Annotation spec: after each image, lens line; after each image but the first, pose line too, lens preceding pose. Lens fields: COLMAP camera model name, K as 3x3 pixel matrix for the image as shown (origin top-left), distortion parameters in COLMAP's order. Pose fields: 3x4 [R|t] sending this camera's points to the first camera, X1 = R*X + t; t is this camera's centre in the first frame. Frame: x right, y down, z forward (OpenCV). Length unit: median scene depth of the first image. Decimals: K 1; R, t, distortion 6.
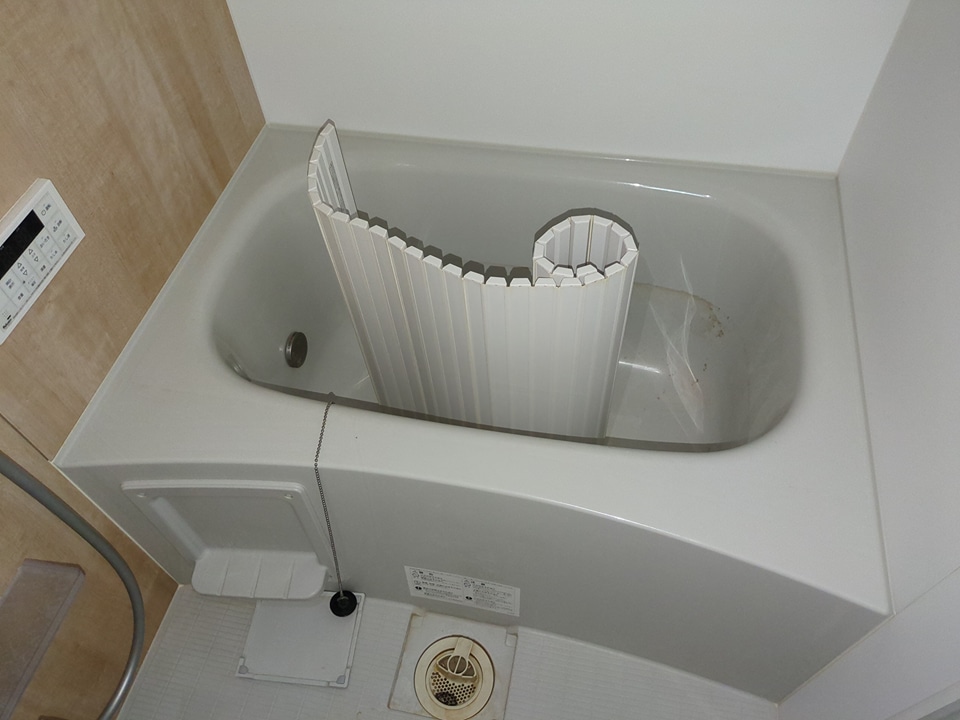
lens RADIAL K [[718.8, 0, 481.2], [0, 718.8, 361.0], [0, 0, 1]] dist [0.034206, -0.028986]
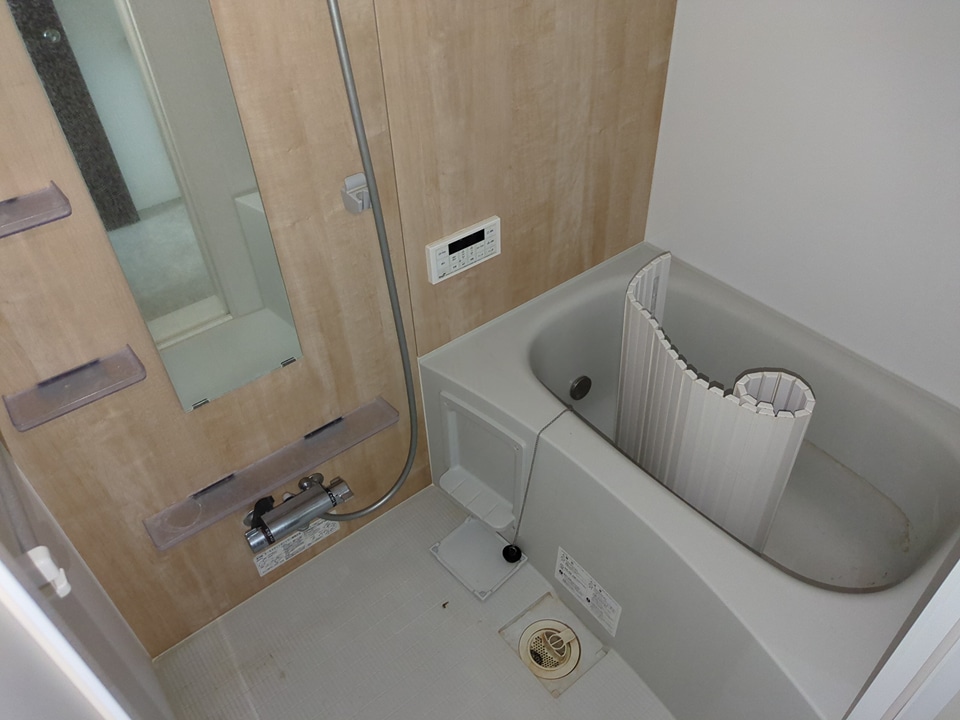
lens RADIAL K [[718.8, 0, 481.8], [0, 718.8, 357.6], [0, 0, 1]] dist [0.034206, -0.028986]
pose [[0.766068, 0.438197, -0.470237, 0.281093], [-0.514113, 0.856831, -0.039096, 0.108817], [0.385782, 0.271705, 0.881674, -0.387645]]
